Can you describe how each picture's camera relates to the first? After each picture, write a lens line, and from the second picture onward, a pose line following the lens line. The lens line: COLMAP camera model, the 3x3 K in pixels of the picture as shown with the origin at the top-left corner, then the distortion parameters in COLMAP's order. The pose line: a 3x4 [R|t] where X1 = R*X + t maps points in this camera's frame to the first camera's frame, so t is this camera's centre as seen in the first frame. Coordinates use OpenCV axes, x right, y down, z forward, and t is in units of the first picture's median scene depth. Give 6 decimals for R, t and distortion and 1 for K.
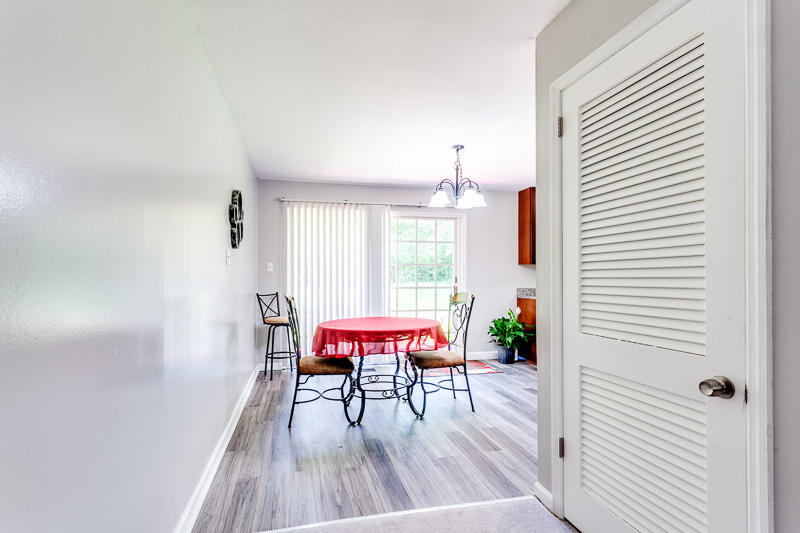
lens RADIAL K [[402.8, 0, 399.6], [0, 402.8, 281.3], [0, 0, 1]] dist [0.002224, 0.000093]
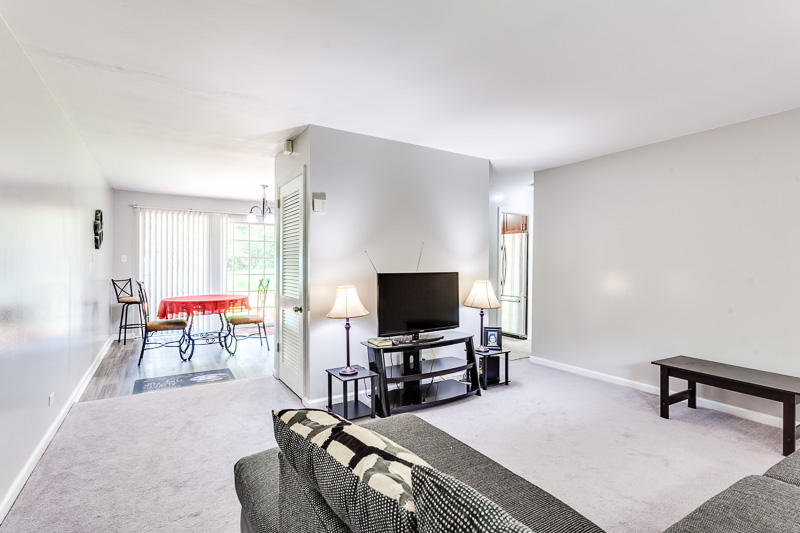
lens RADIAL K [[386.6, 0, 400.0], [0, 386.6, 266.5], [0, 0, 1]] dist [0.000610, 0.000470]
pose [[0.951324, 0.003163, 0.308177, 0.173205], [-0.002488, 0.999994, -0.002581, -0.012822], [-0.308183, 0.001689, 0.951325, -0.564899]]
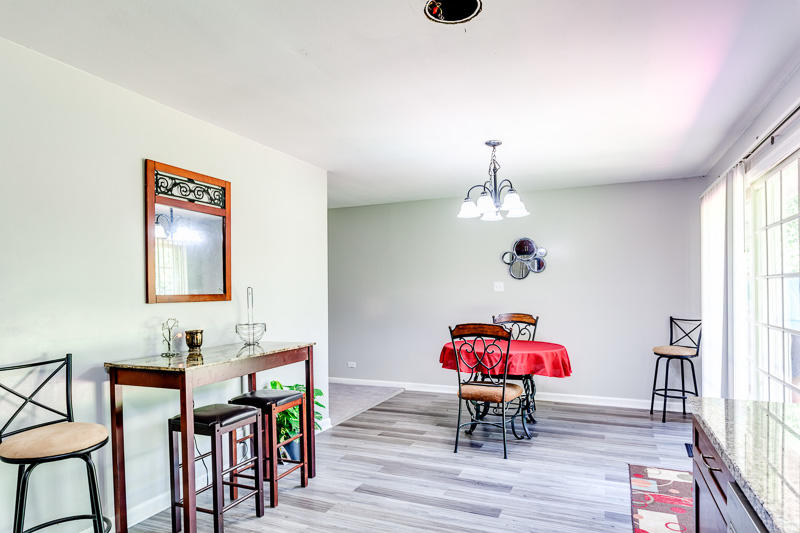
lens RADIAL K [[464.0, 0, 399.6], [0, 464.0, 278.8], [0, 0, 1]] dist [-0.006122, -0.000433]
pose [[-0.618844, -0.018088, -0.785306, 0.971701], [-0.006765, 0.999820, -0.017698, -0.039863], [0.785485, -0.005640, -0.618855, 1.393094]]
